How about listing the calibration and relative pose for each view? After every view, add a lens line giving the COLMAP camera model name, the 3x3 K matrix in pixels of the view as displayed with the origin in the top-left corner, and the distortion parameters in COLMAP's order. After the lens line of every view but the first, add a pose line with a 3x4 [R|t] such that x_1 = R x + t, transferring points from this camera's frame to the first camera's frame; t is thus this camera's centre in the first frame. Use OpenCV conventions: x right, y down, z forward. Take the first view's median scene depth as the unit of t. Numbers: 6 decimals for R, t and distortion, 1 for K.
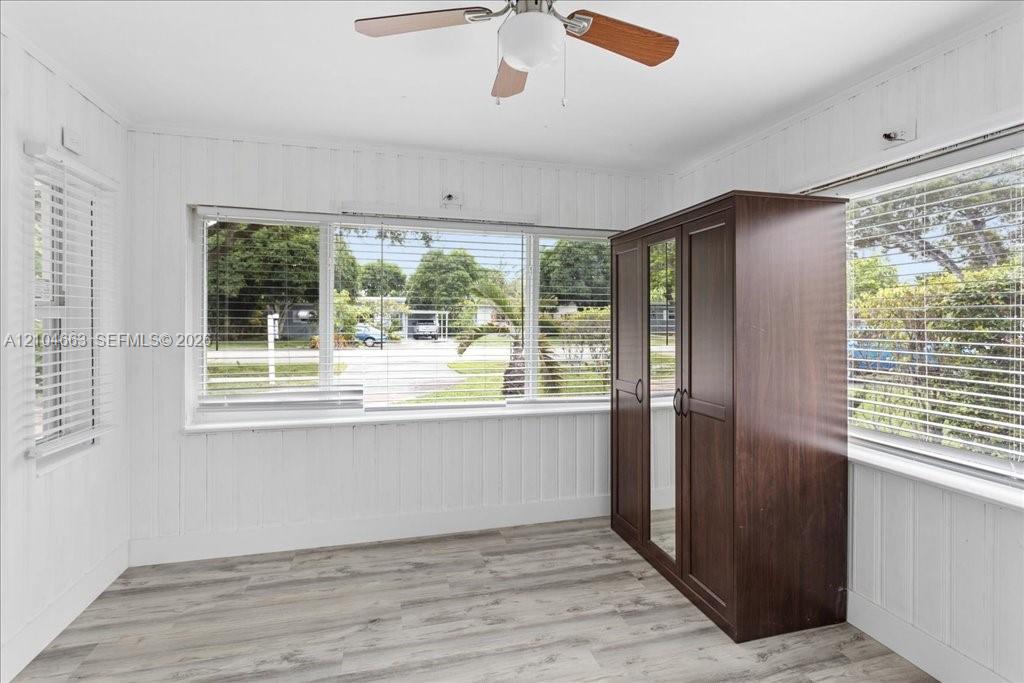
lens RADIAL K [[479.9, 0, 523.7], [0, 479.9, 316.2], [0, 0, 1]] dist [0.003047, 0.000364]
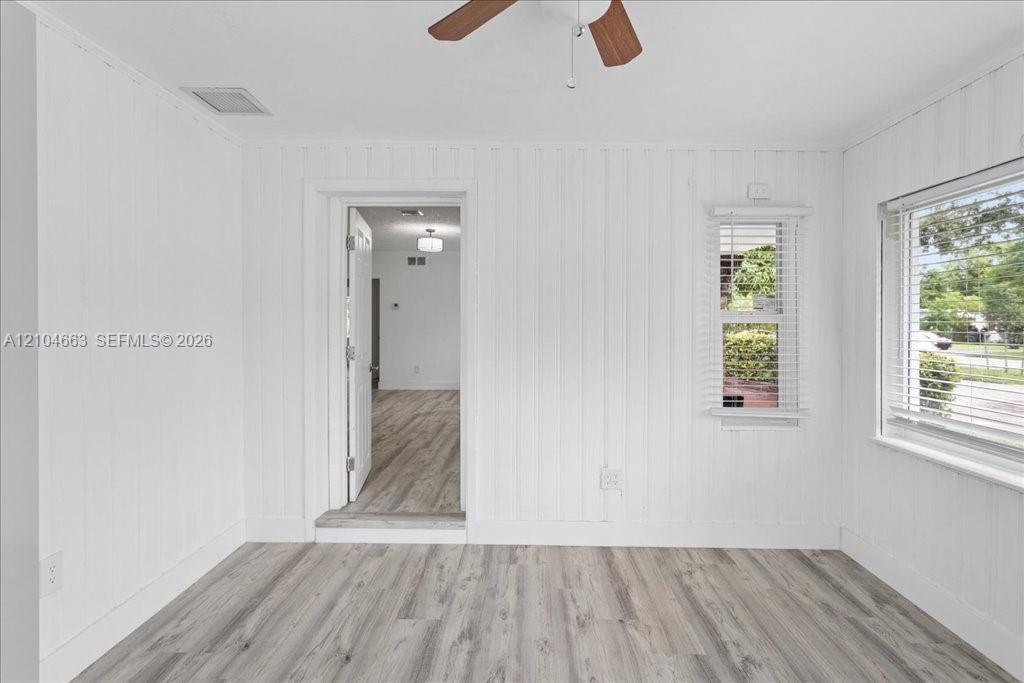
lens RADIAL K [[479.9, 0, 516.3], [0, 479.9, 334.3], [0, 0, 1]] dist [0.003047, 0.000364]
pose [[-0.276147, 0.009436, -0.961069, 0.465819], [-0.000295, 0.999951, 0.009903, 0.019572], [0.961115, 0.003018, -0.276131, 0.636012]]
